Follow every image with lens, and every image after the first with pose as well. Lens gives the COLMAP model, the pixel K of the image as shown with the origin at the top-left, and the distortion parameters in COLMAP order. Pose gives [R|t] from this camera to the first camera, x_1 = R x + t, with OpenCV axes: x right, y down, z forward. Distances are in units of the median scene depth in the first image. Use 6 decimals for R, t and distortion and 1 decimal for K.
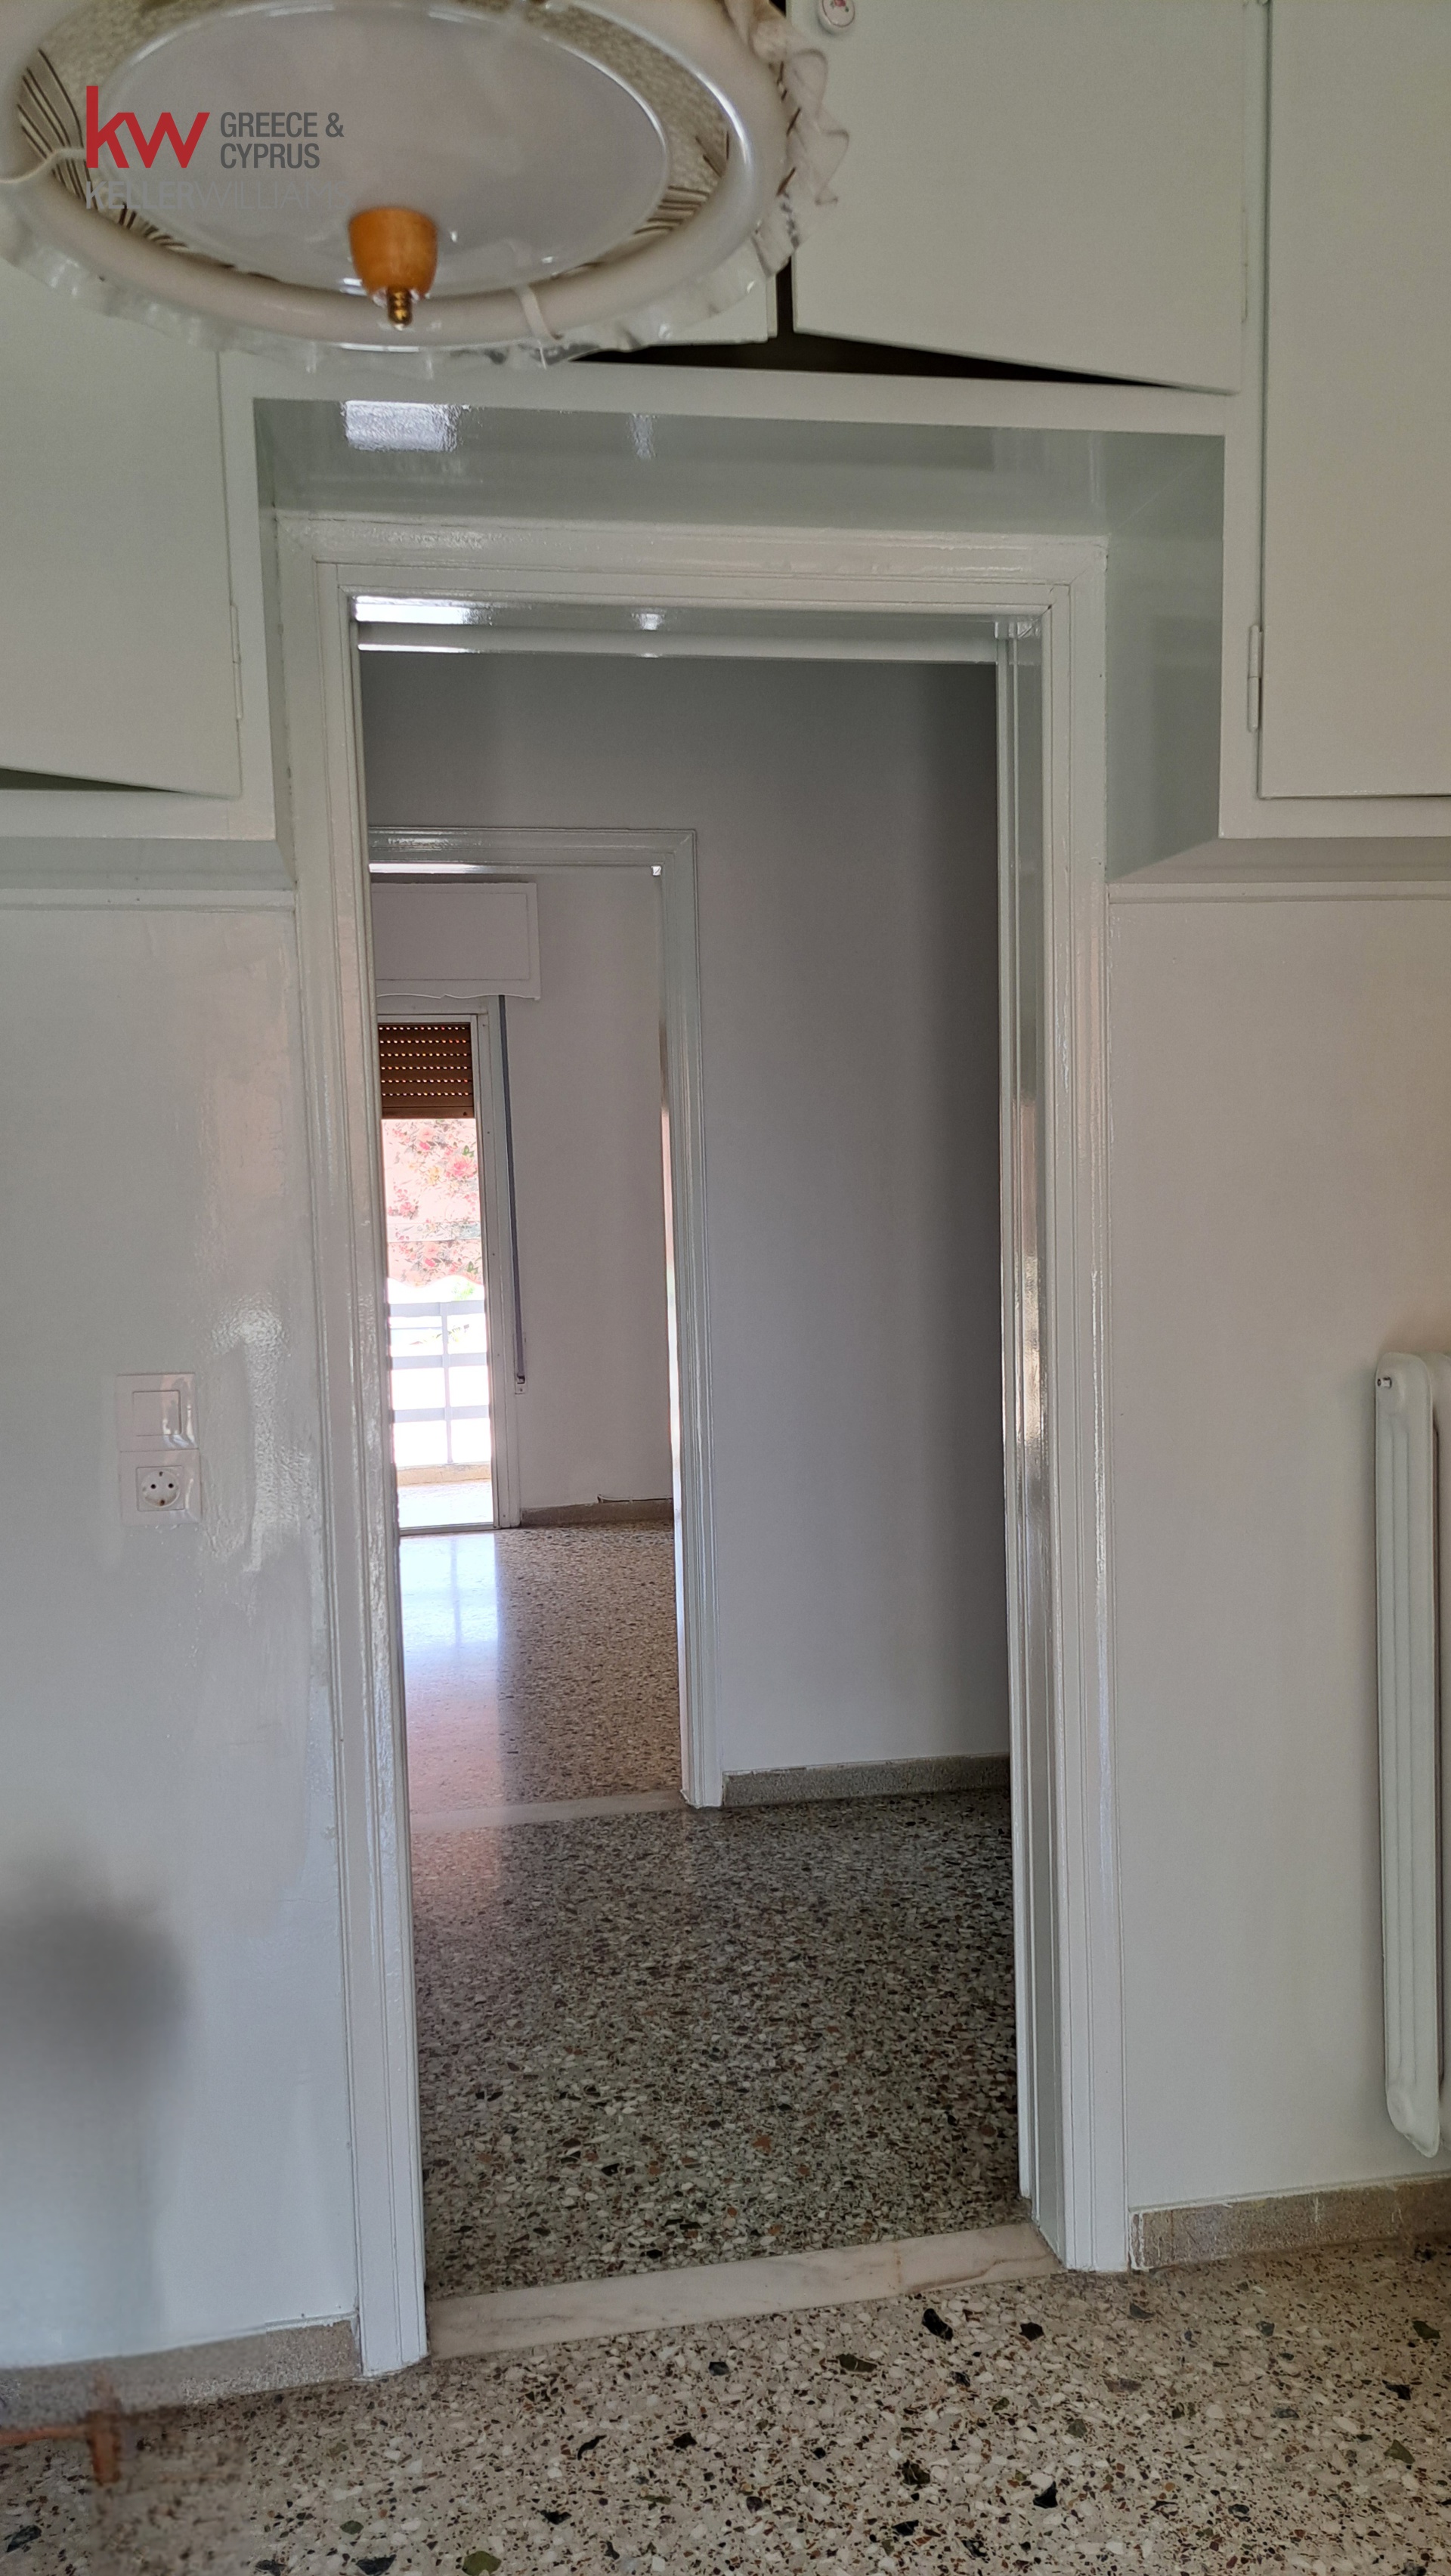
lens RADIAL K [[1877.0, 0, 725.5], [0, 1877.0, 1288.0], [0, 0, 1]] dist [0.033245, -0.008583]
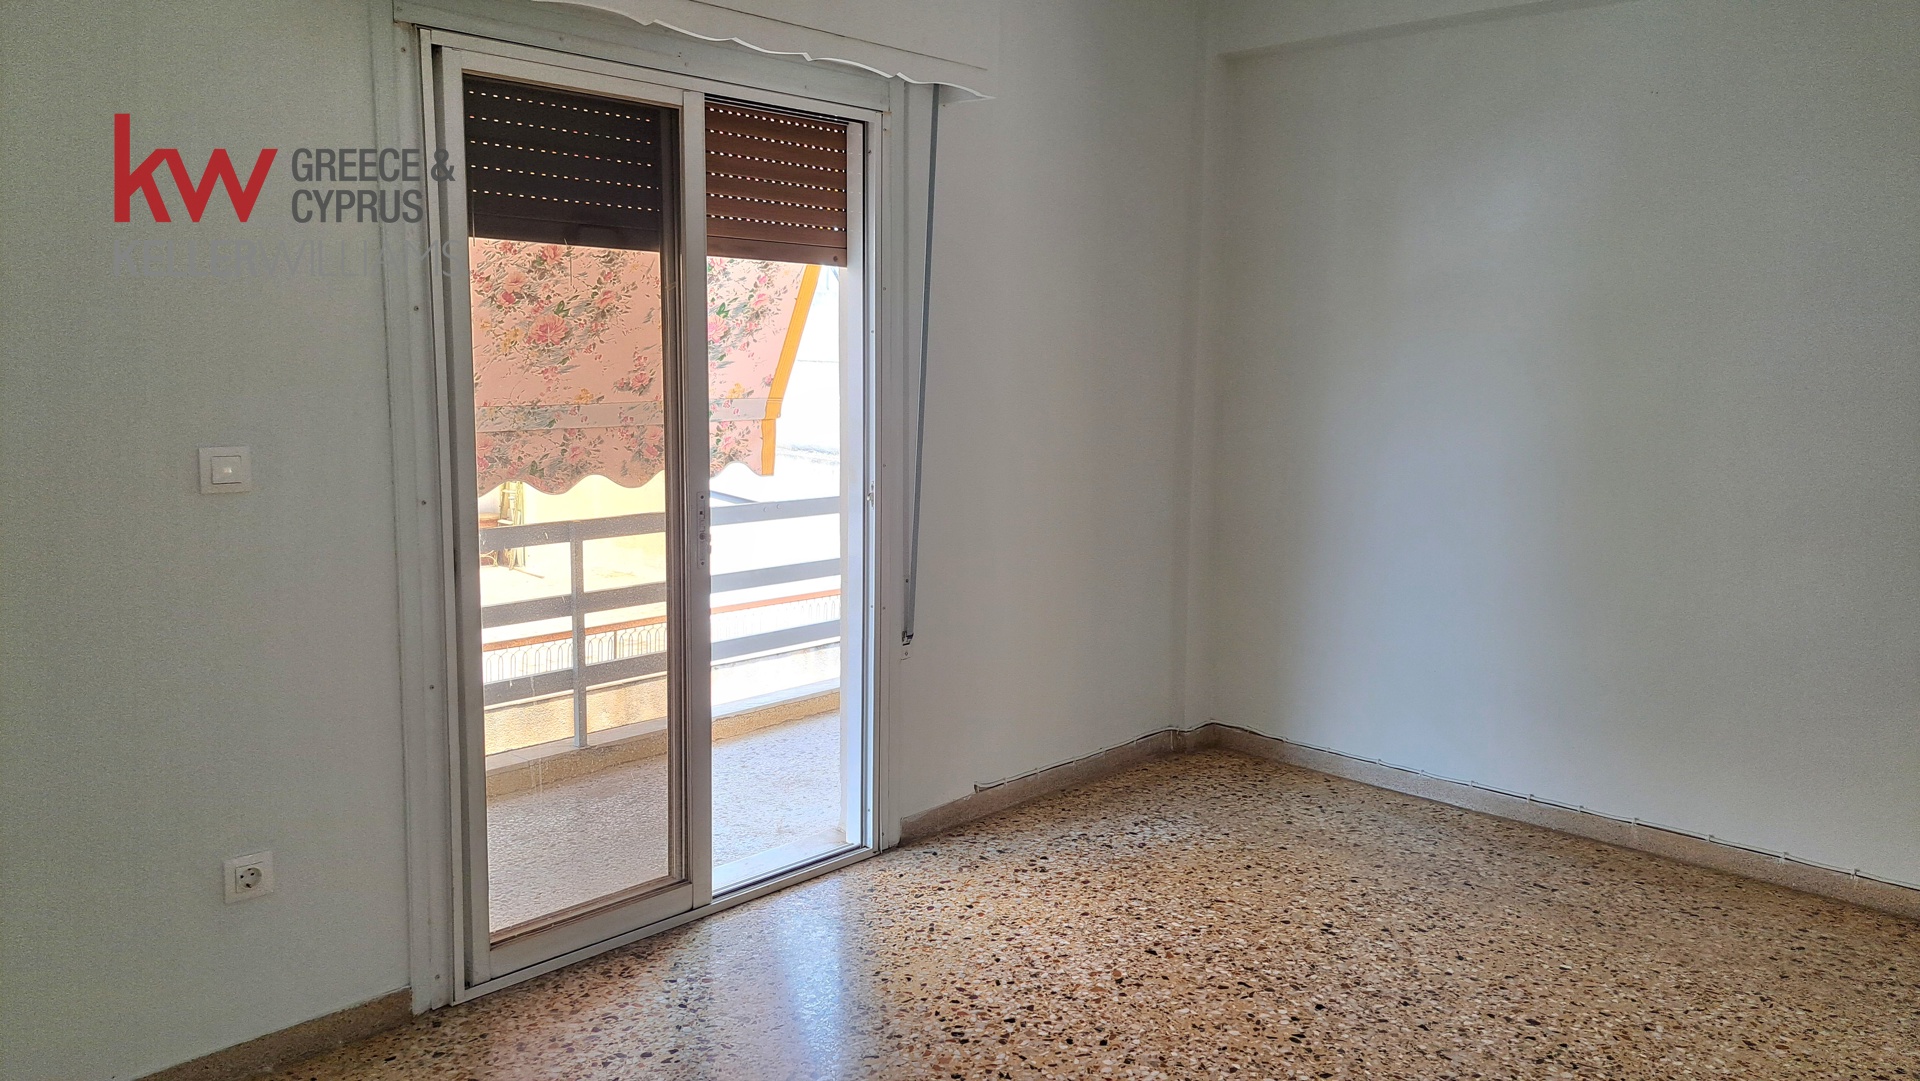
lens RADIAL K [[1410.0, 0, 960.9], [0, 1410.0, 504.3], [0, 0, 1]] dist [0.027714, -0.000499]
pose [[0.785386, -0.029689, 0.618294, -1.428855], [-0.000089, 0.998844, 0.048076, -0.096972], [-0.619006, -0.037814, 0.784475, 1.925084]]
